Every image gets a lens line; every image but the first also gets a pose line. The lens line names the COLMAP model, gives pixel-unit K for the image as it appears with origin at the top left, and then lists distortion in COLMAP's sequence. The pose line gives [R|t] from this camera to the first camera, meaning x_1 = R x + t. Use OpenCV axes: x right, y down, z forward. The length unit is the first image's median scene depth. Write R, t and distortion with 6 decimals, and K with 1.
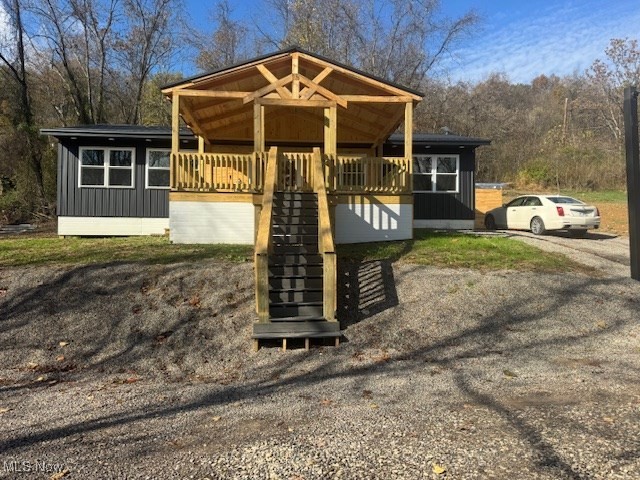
lens RADIAL K [[453.7, 0, 324.5], [0, 453.7, 239.5], [0, 0, 1]] dist [0.074944, -0.065497]
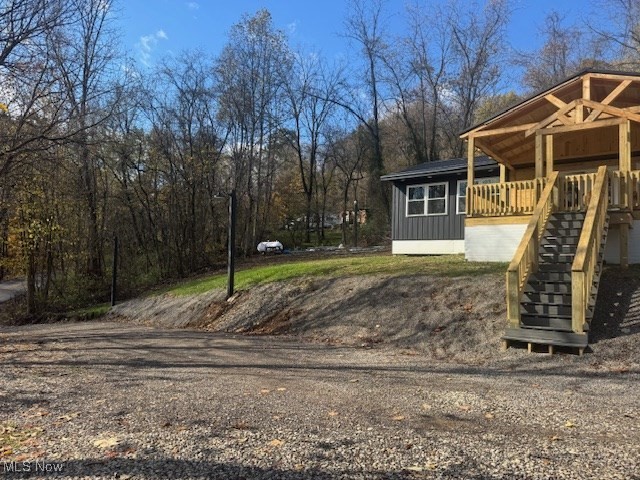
lens RADIAL K [[453.7, 0, 322.1], [0, 453.7, 250.2], [0, 0, 1]] dist [0.074944, -0.065497]
pose [[0.755149, -0.005839, -0.655527, 0.163925], [-0.004763, 0.999885, -0.014392, -0.001524], [0.655536, 0.013990, 0.755034, -0.150527]]
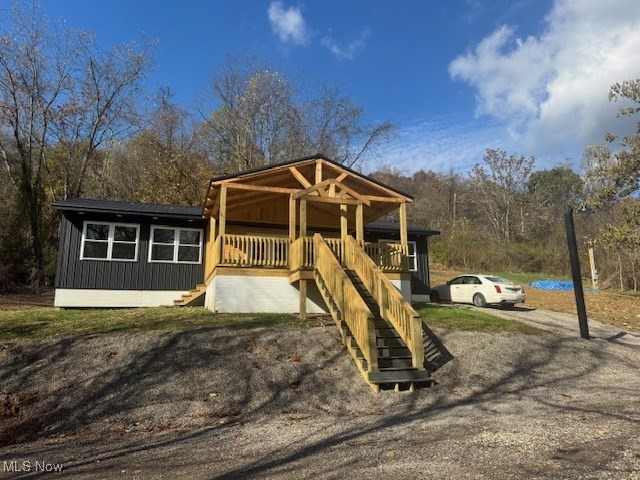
lens RADIAL K [[453.7, 0, 311.7], [0, 453.7, 242.3], [0, 0, 1]] dist [0.074944, -0.065497]
pose [[0.969955, 0.037277, 0.240410, -0.375988], [0.000476, 0.987899, -0.155101, 0.011002], [-0.243282, 0.150556, 0.958200, -0.159388]]
